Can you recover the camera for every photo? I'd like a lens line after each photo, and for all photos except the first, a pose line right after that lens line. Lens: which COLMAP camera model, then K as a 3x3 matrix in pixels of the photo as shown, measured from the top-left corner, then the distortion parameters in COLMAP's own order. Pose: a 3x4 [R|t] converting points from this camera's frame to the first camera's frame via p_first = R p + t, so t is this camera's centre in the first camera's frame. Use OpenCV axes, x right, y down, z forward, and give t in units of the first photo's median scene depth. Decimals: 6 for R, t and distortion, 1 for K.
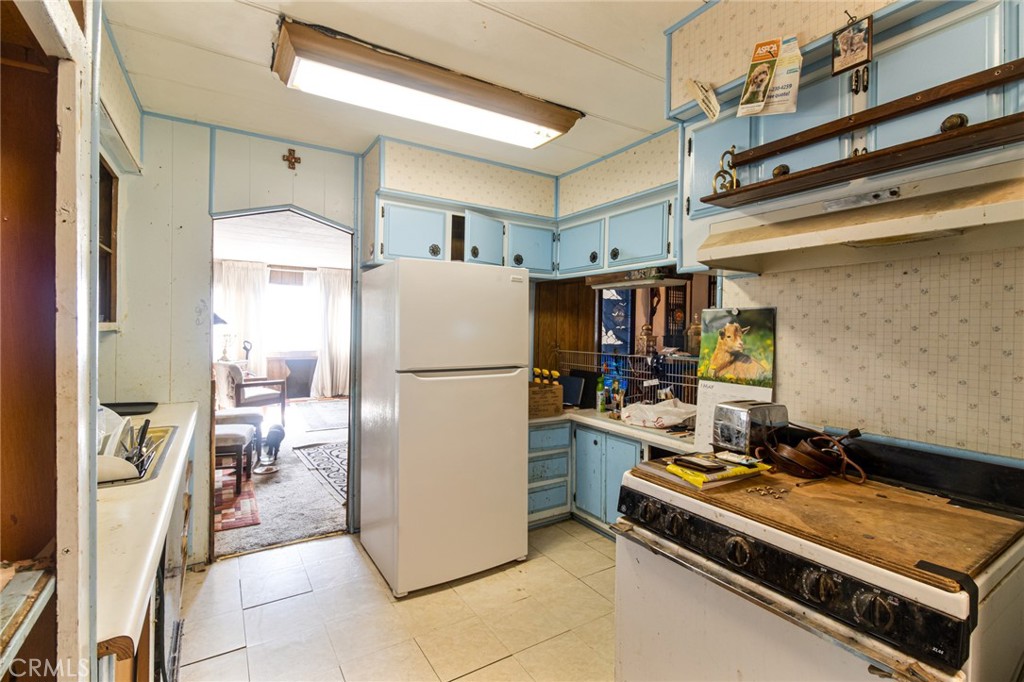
lens RADIAL K [[468.2, 0, 512.0], [0, 468.2, 332.9], [0, 0, 1]] dist [0.020347, -0.013104]
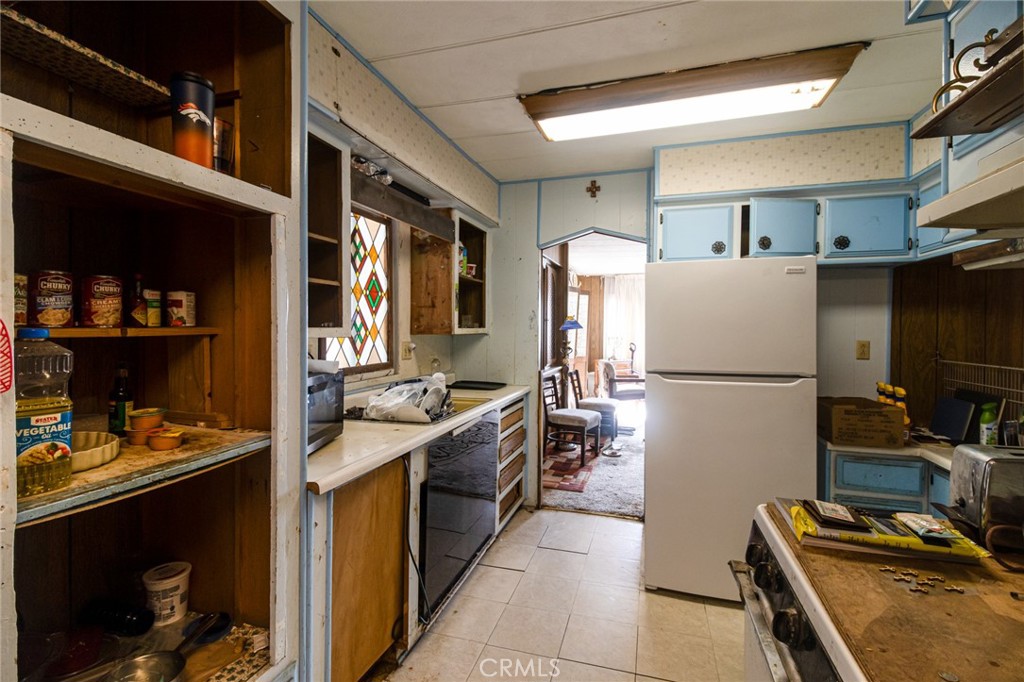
lens RADIAL K [[468.2, 0, 512.0], [0, 468.2, 332.9], [0, 0, 1]] dist [0.020347, -0.013104]
pose [[0.657528, -0.003948, -0.753420, 0.275824], [-0.001675, 0.999976, -0.006702, 0.002180], [0.753428, 0.005669, 0.657506, 0.066061]]
